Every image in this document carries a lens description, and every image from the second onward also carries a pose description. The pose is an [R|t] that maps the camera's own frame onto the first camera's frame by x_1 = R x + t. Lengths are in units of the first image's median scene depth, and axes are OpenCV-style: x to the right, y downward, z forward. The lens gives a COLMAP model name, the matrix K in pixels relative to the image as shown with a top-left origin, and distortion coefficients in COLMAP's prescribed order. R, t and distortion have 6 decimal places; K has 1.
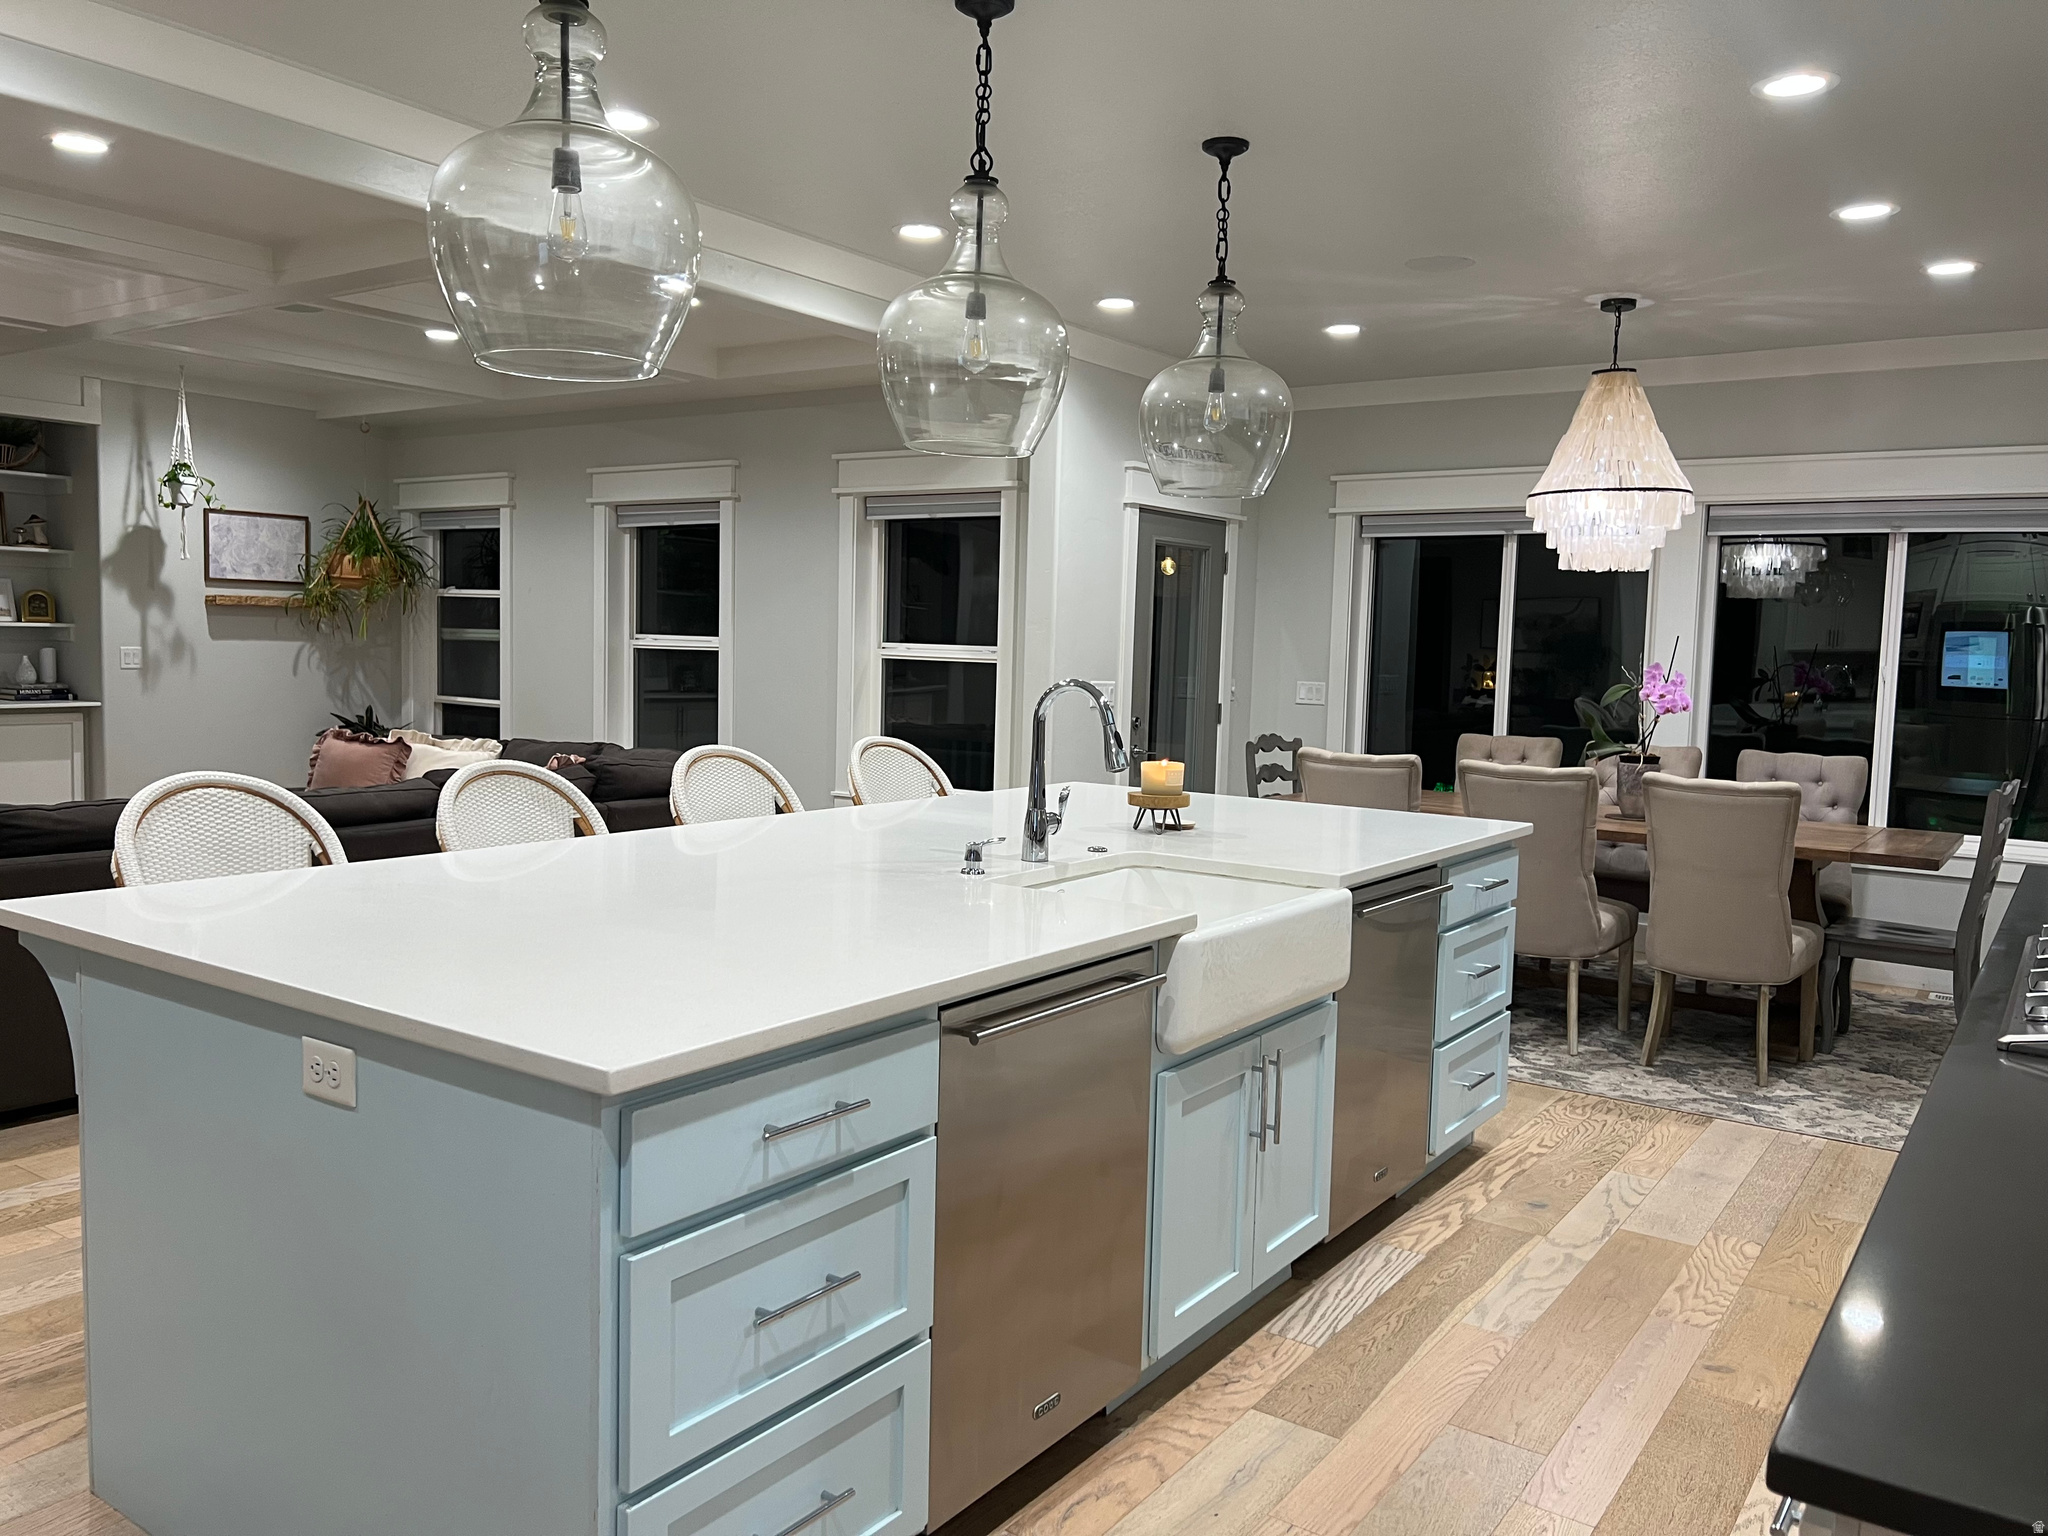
lens RADIAL K [[1532.6, 0, 1003.7], [0, 1532.6, 761.6], [0, 0, 1]] dist [0.058135, -0.068540]
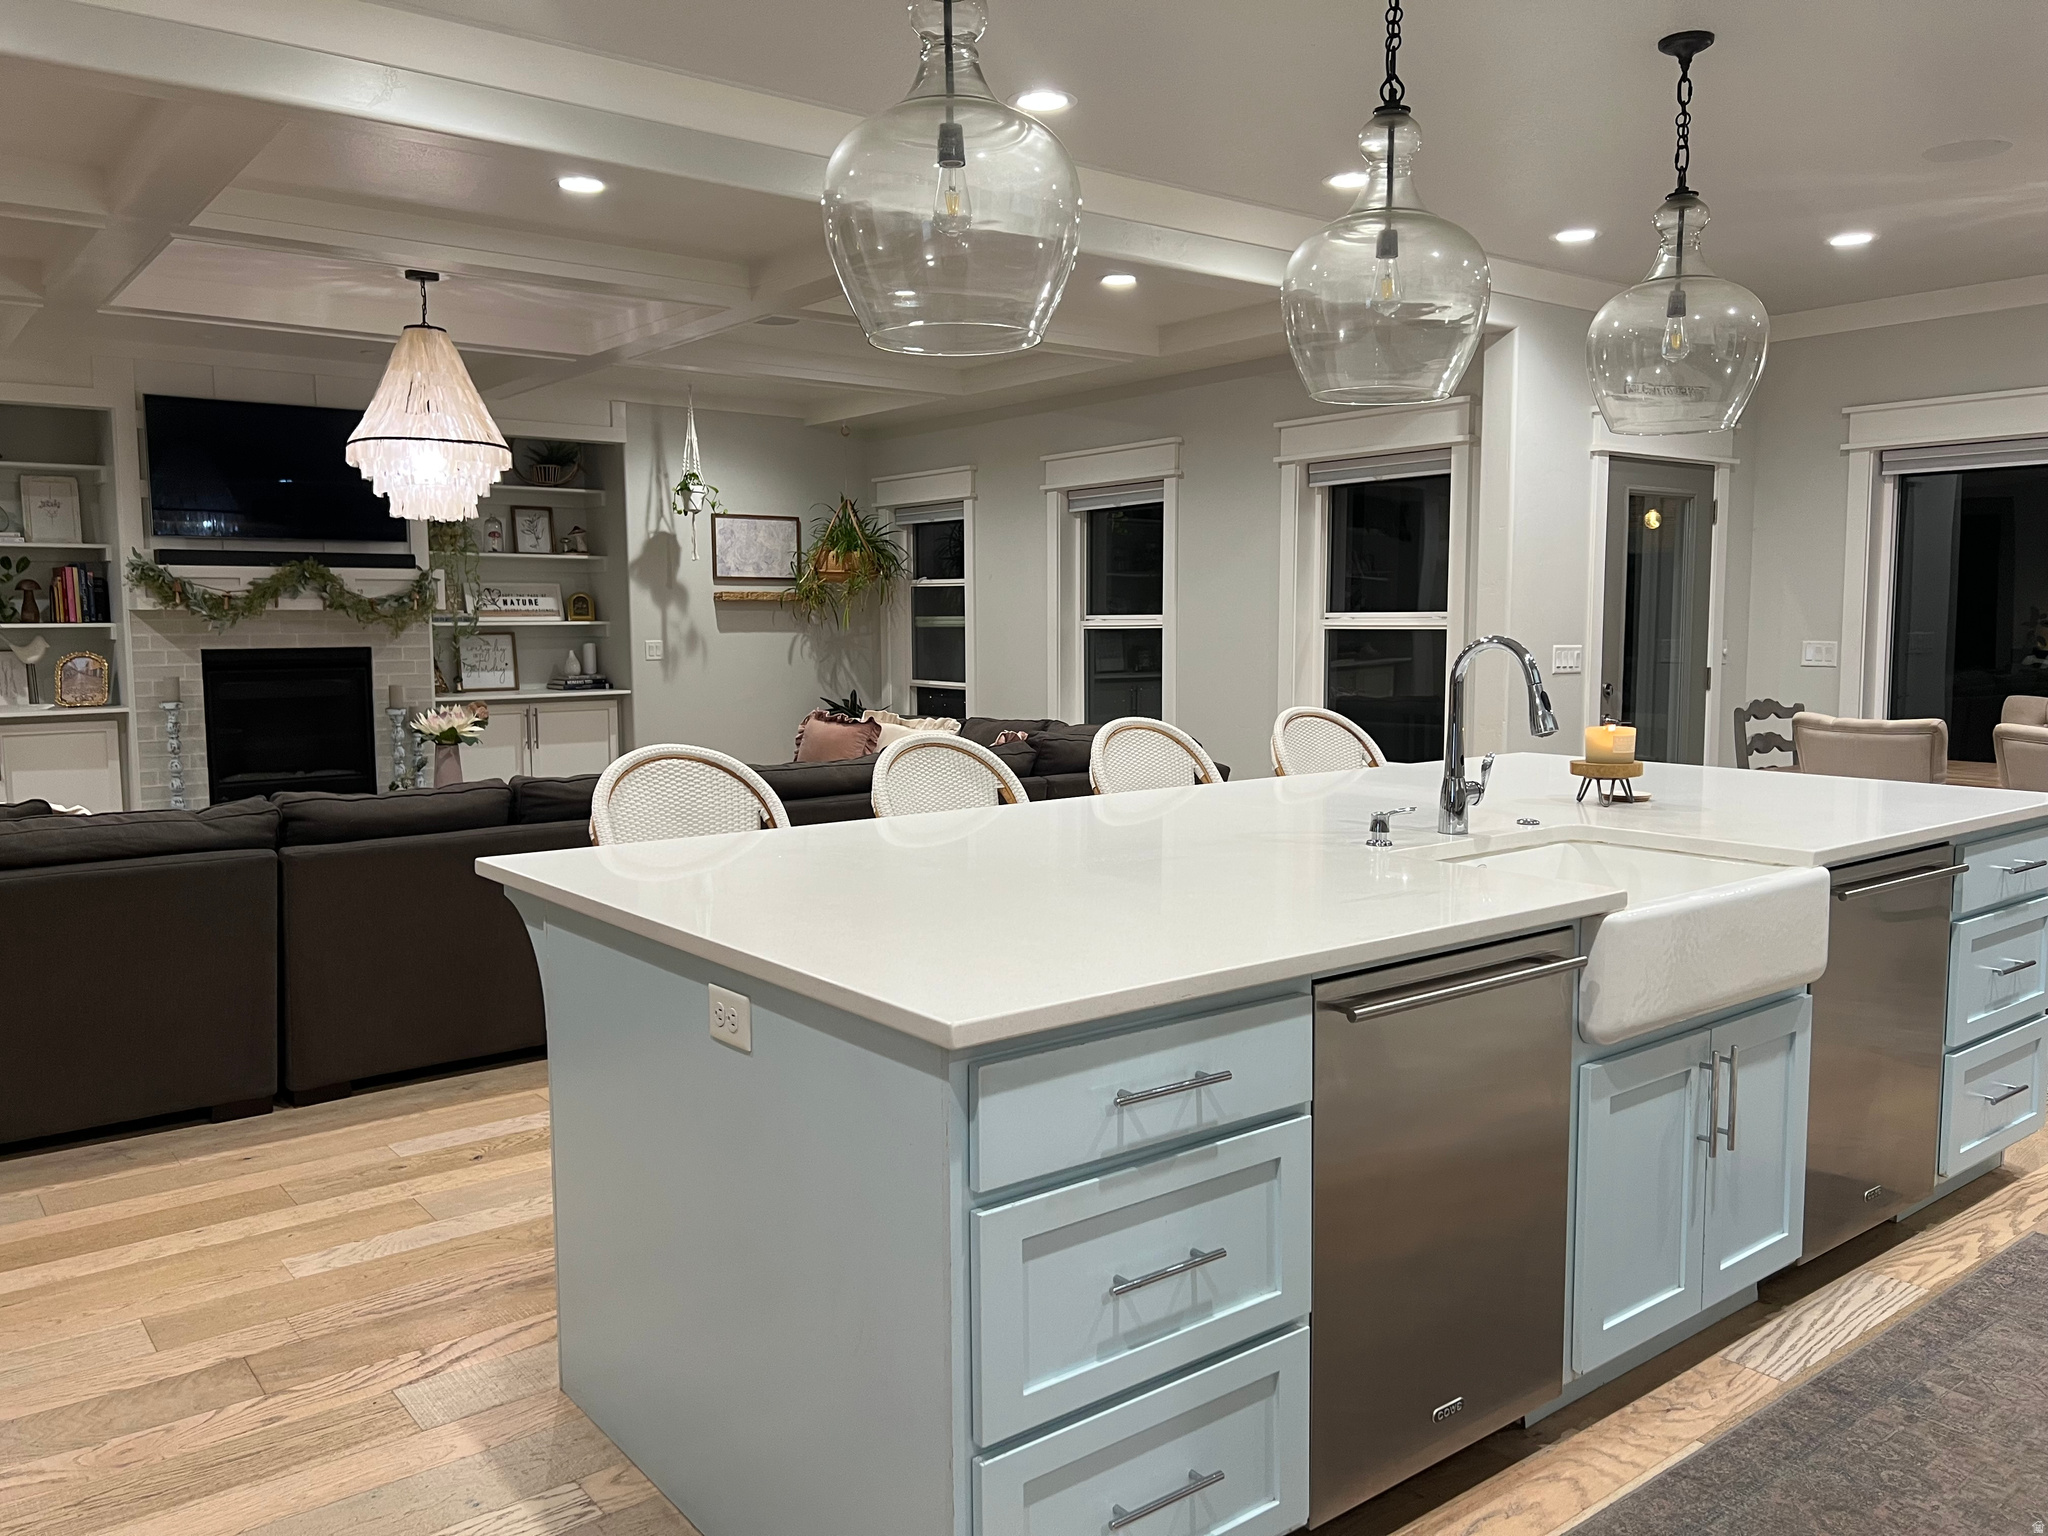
lens RADIAL K [[1529.4, 0, 1039.0], [0, 1529.4, 761.0], [0, 0, 1]] dist [0.054012, -0.061574]
pose [[0.959447, -0.005418, -0.281836, 0.022098], [0.008862, 0.999901, 0.010947, 0.004526], [0.281749, -0.013001, 0.959400, 0.015324]]
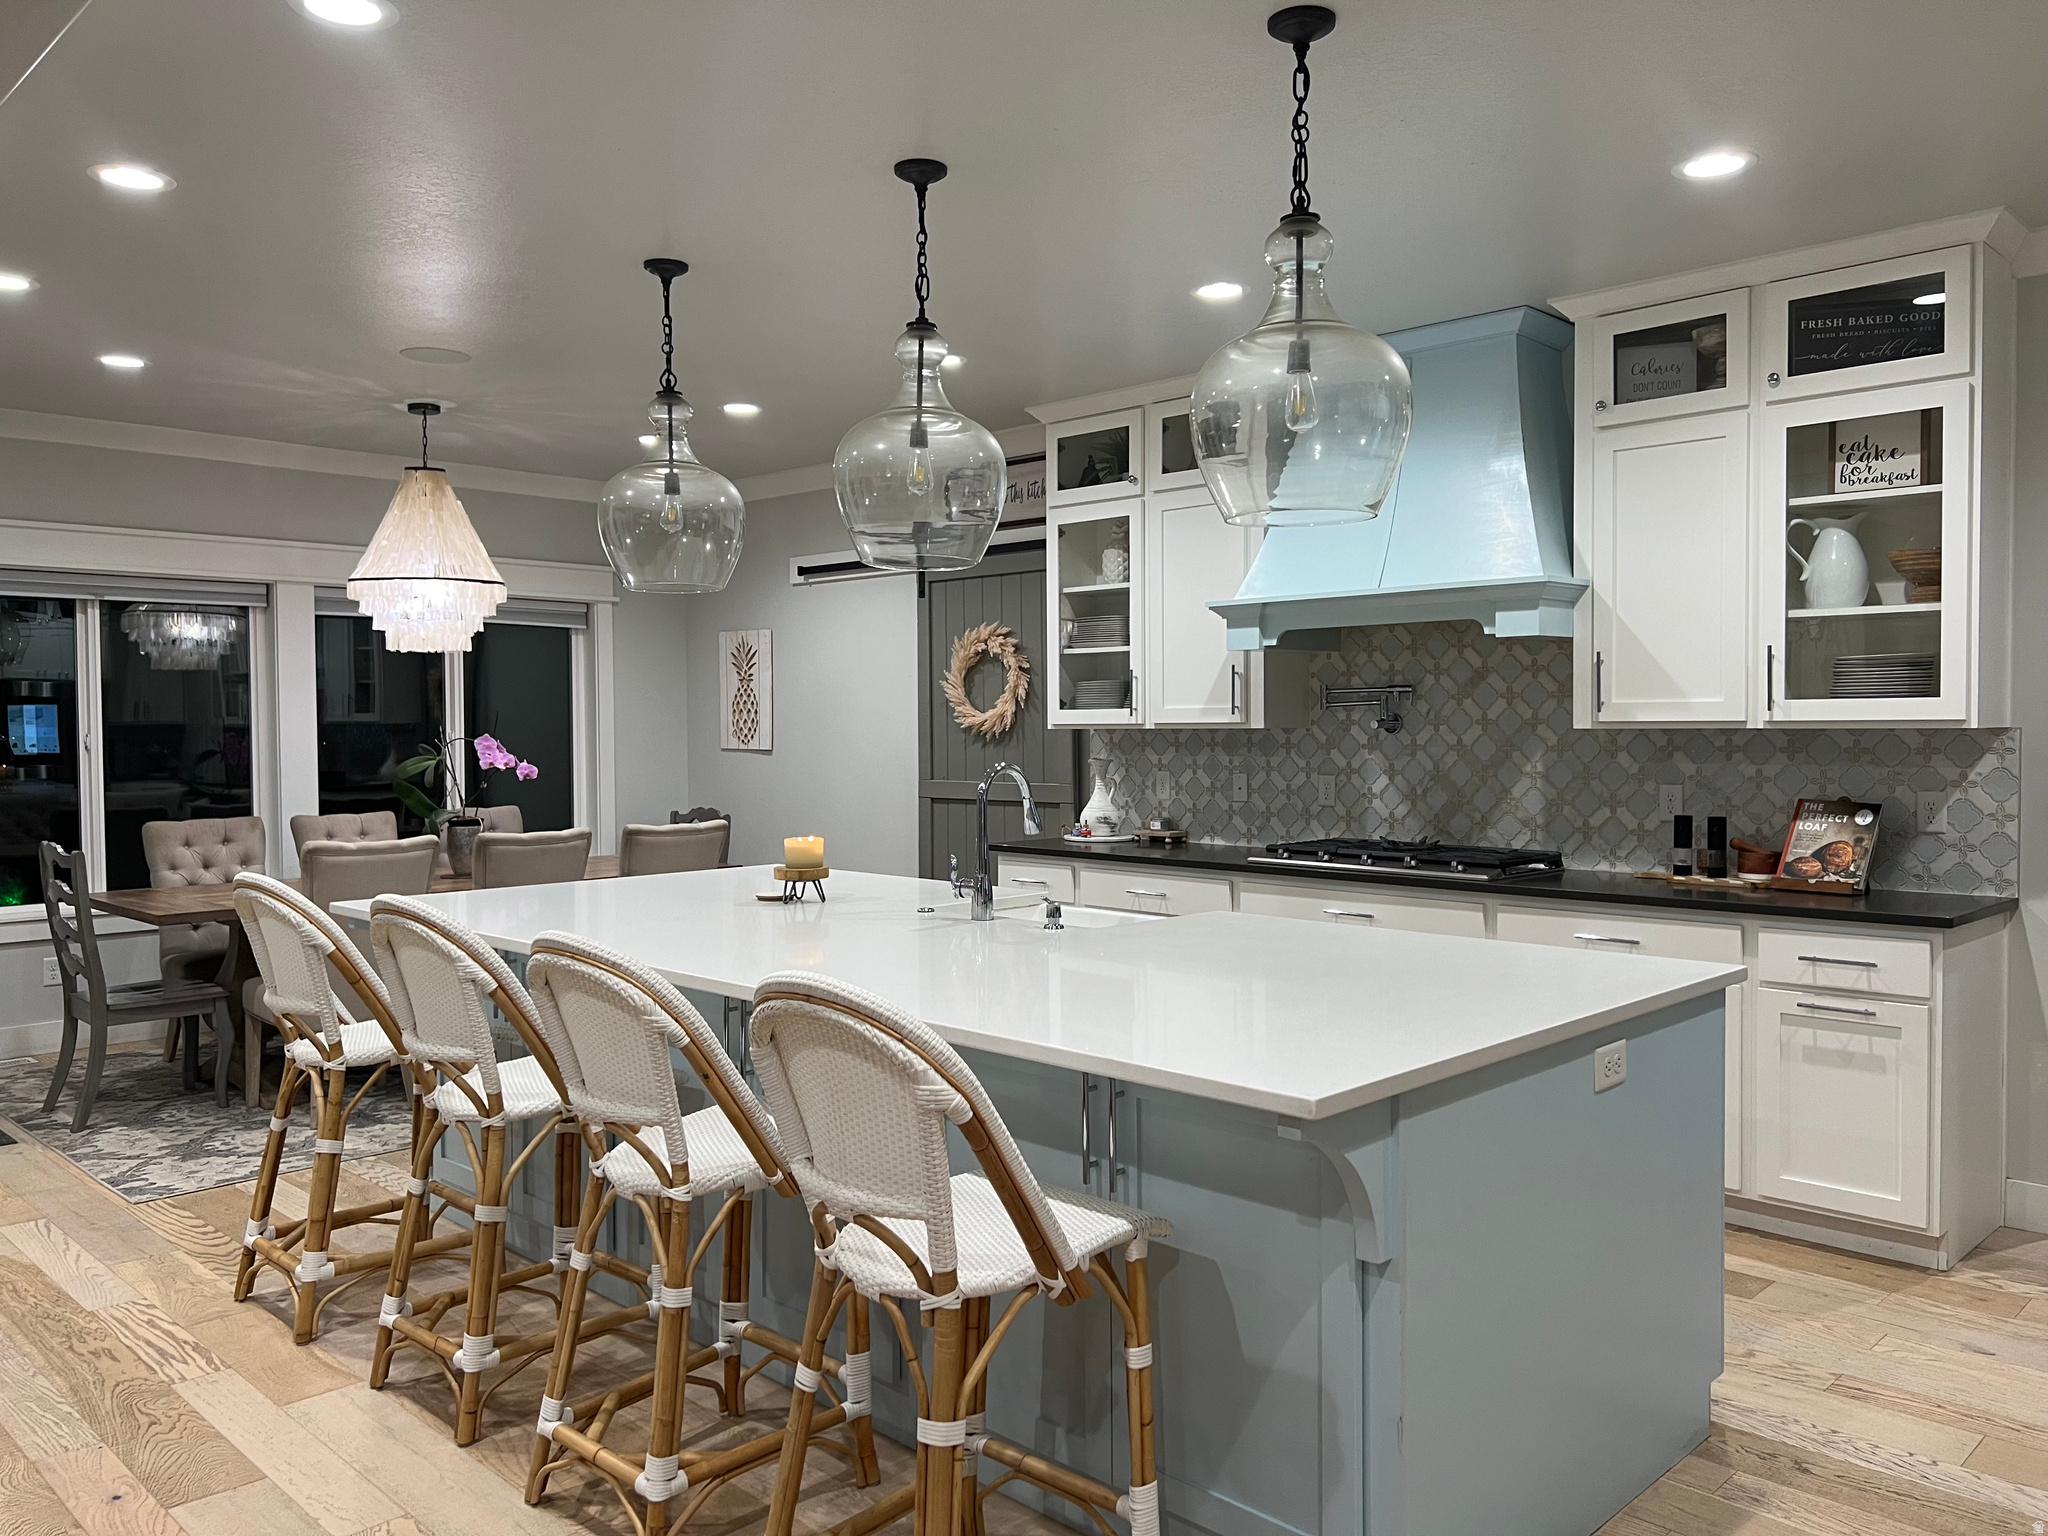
lens RADIAL K [[1560.6, 0, 1031.3], [0, 1560.6, 755.4], [0, 0, 1]] dist [0.065550, -0.059767]
pose [[0.146723, -0.048049, 0.988010, -0.619484], [0.085373, 0.995708, 0.035745, -0.053411], [-0.985487, 0.079105, 0.150195, 0.408577]]
